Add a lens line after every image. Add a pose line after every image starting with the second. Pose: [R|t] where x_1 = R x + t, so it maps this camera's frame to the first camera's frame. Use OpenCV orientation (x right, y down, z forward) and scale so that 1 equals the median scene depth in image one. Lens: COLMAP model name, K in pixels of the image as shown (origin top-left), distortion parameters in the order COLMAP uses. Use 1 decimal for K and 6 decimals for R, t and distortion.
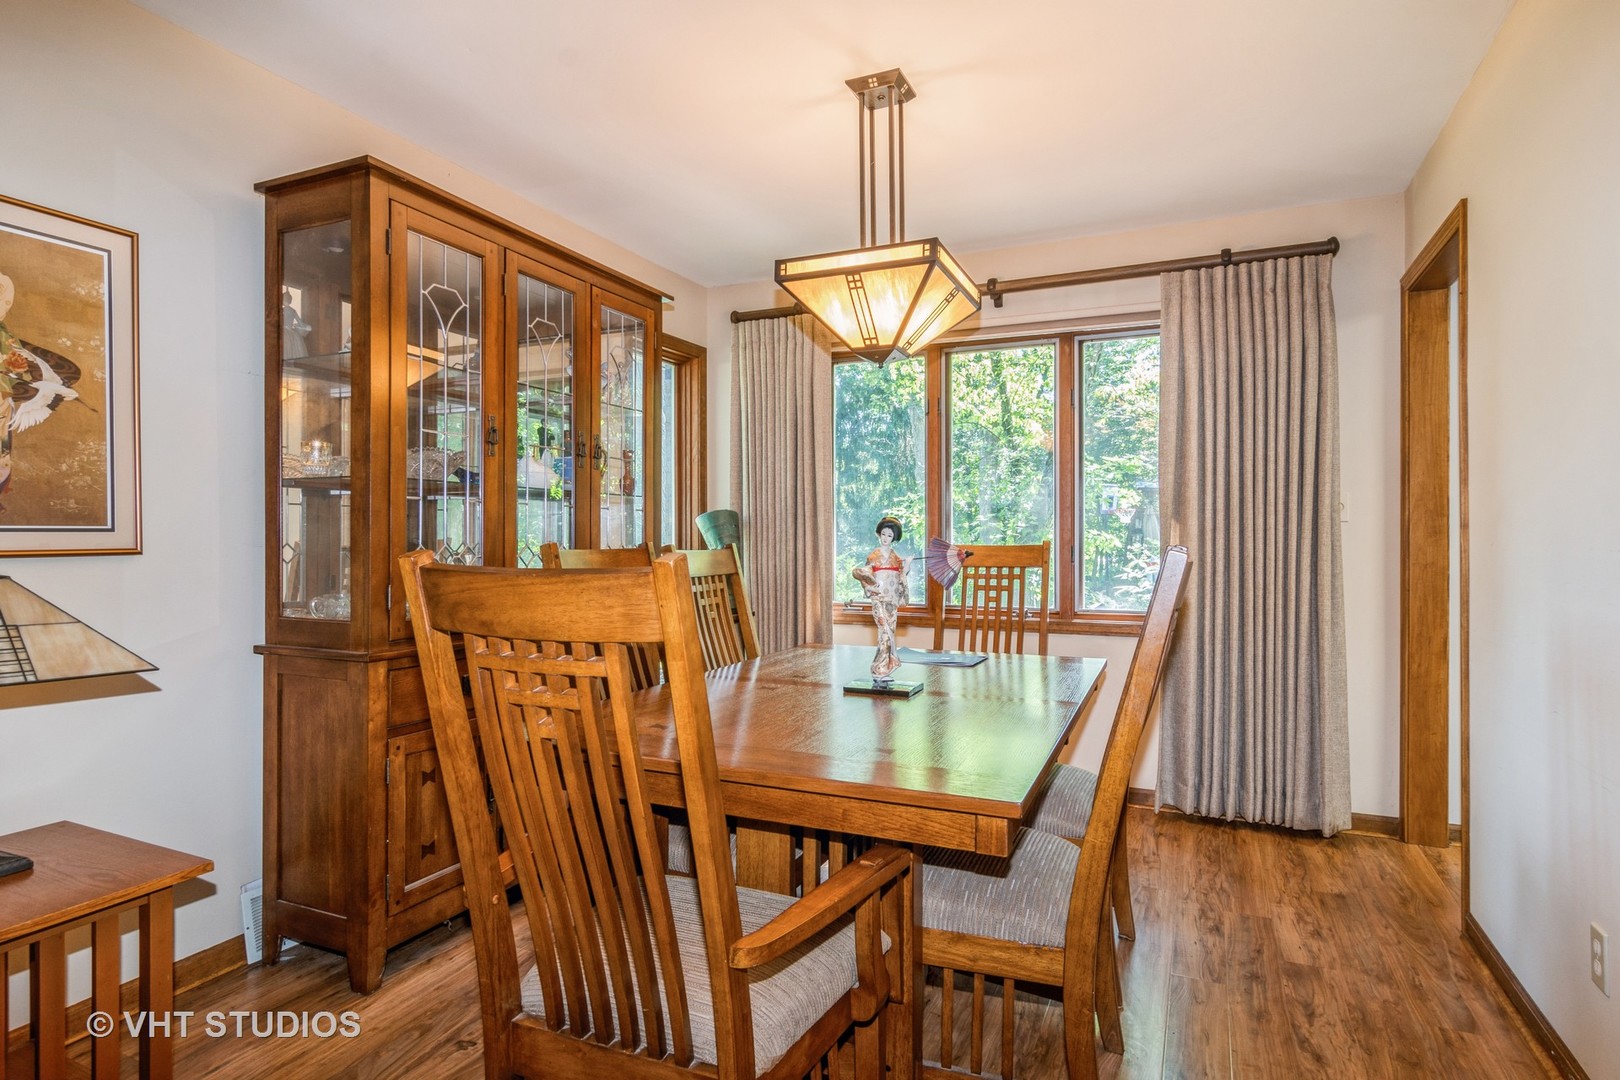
lens RADIAL K [[868.4, 0, 799.8], [0, 868.4, 537.6], [0, 0, 1]] dist [-0.001799, 0.000586]
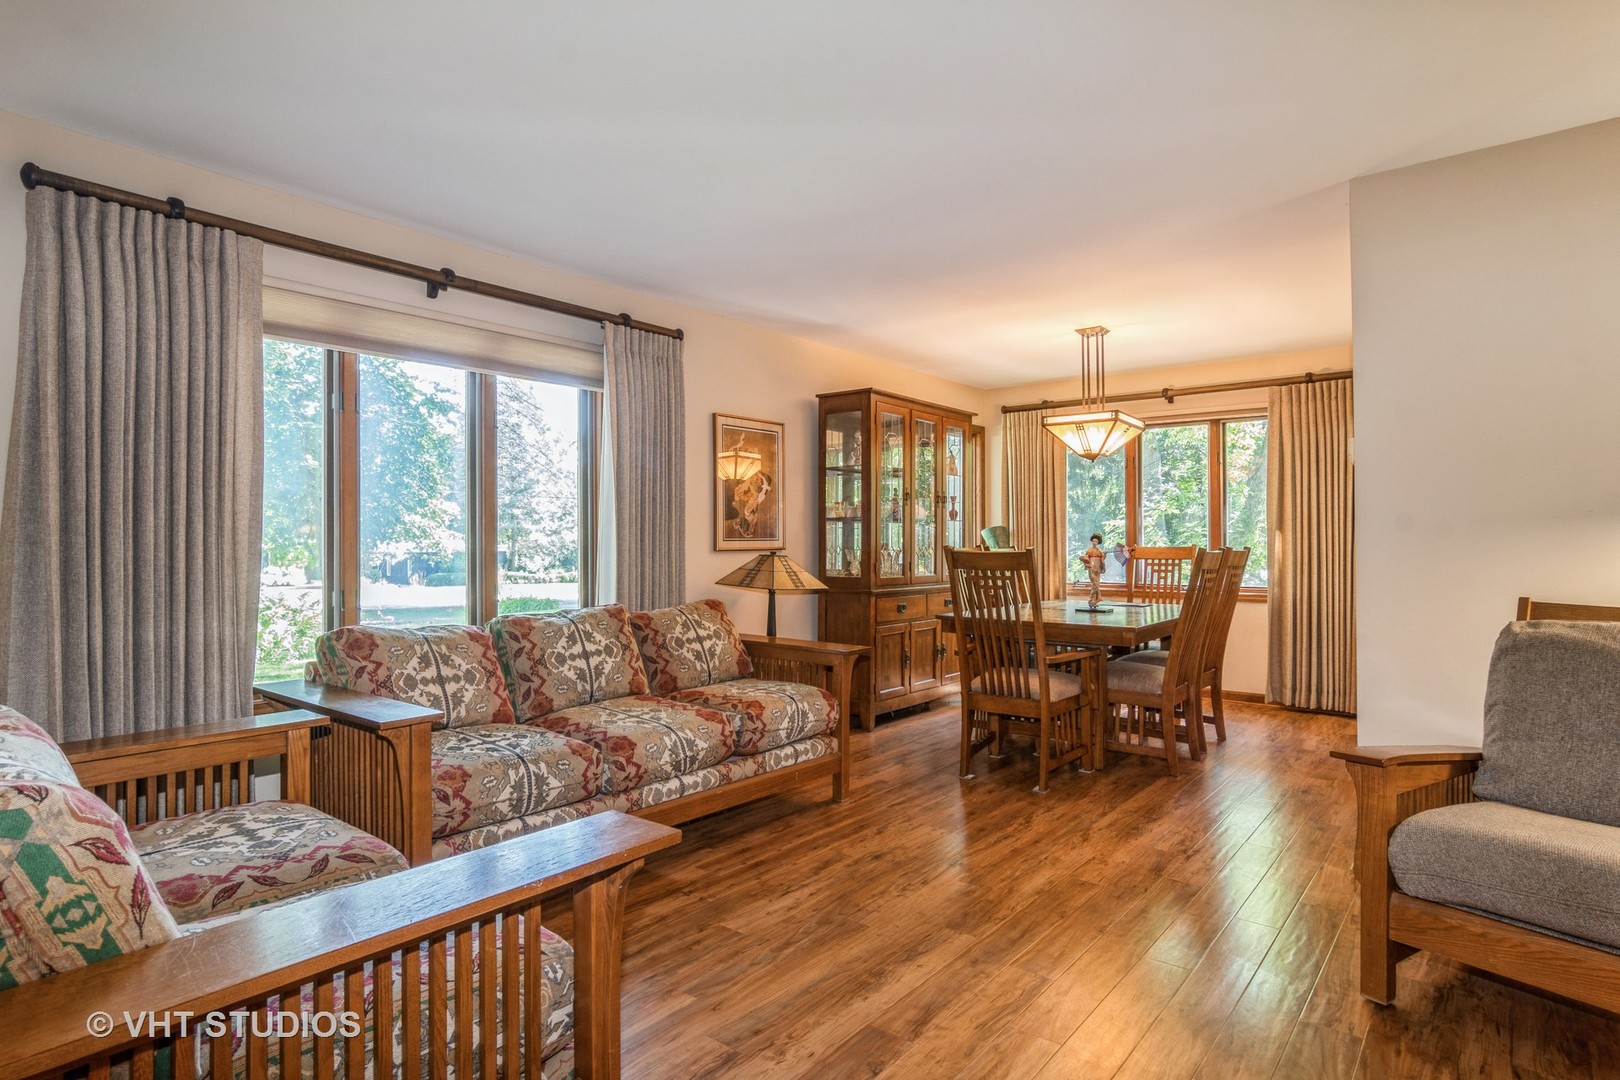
lens RADIAL K [[870.3, 0, 798.7], [0, 870.3, 532.8], [0, 0, 1]] dist [-0.001641, 0.001736]
pose [[0.968956, -0.003498, -0.247207, -0.057466], [0.000966, 0.999946, -0.010364, -0.002120], [0.247230, 0.009803, 0.968907, -0.908591]]
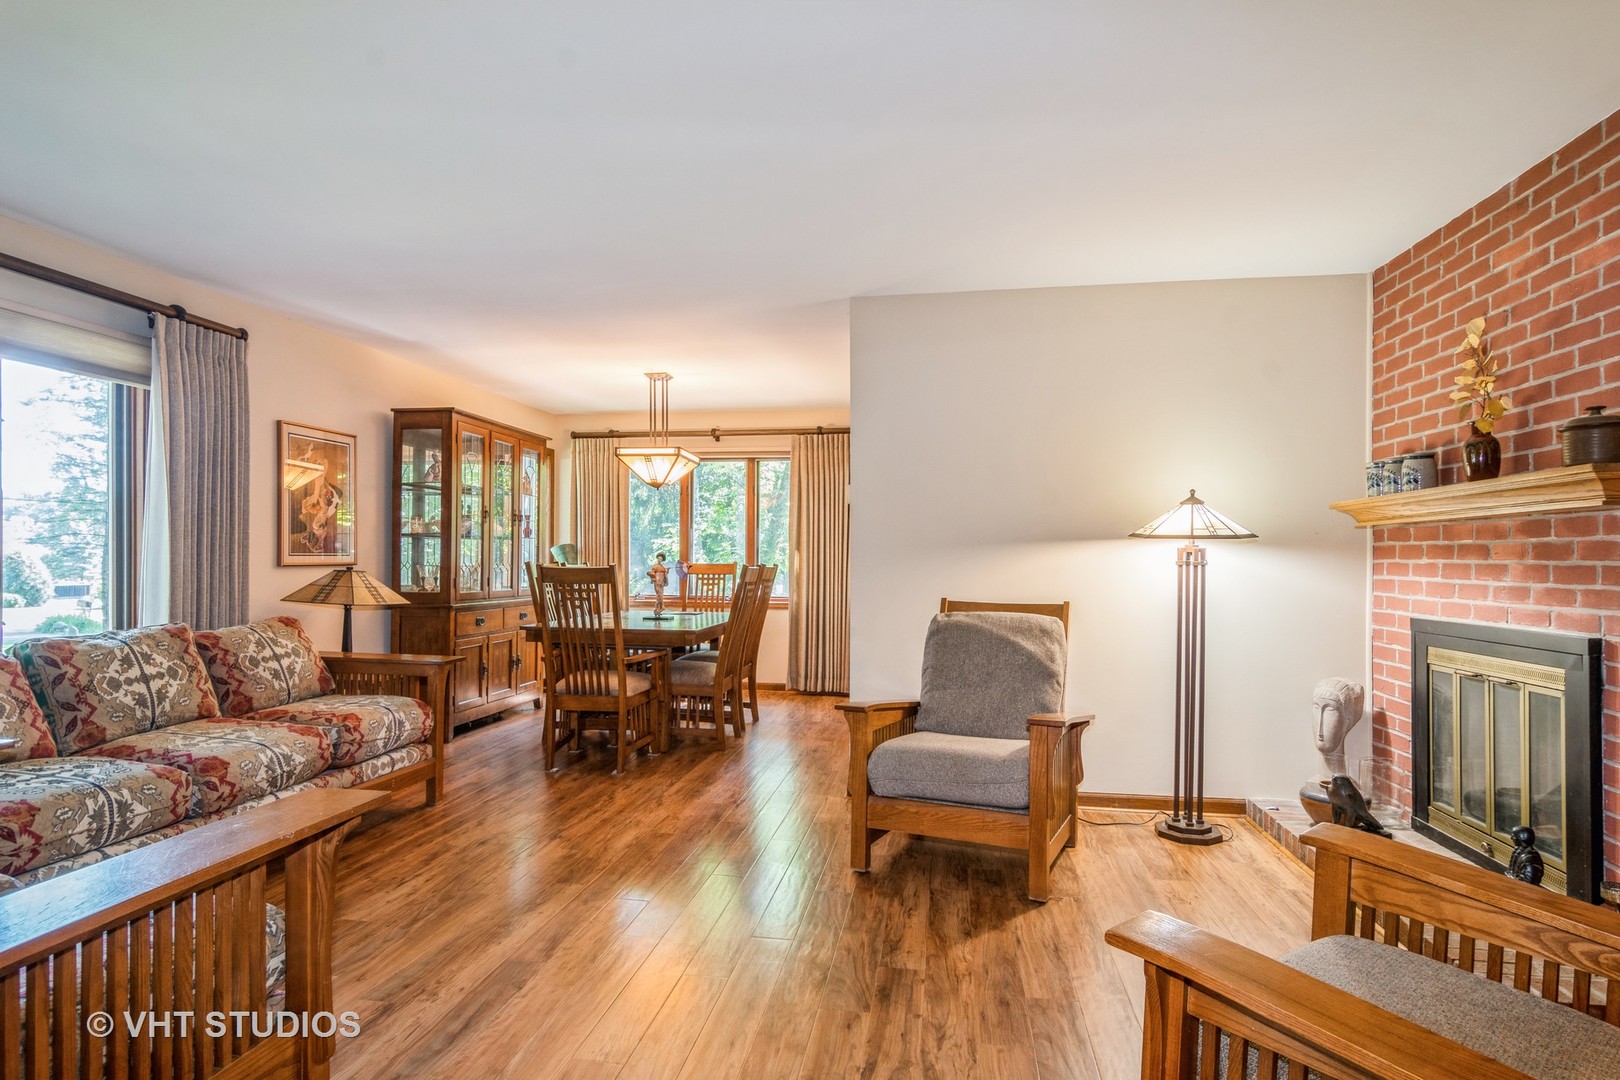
lens RADIAL K [[868.8, 0, 805.0], [0, 868.8, 557.7], [0, 0, 1]] dist [-0.002553, 0.001020]
pose [[0.963443, 0.006438, 0.267837, -0.118702], [-0.006070, 0.999979, -0.002202, -0.002455], [-0.267846, 0.000495, 0.963462, -1.078540]]
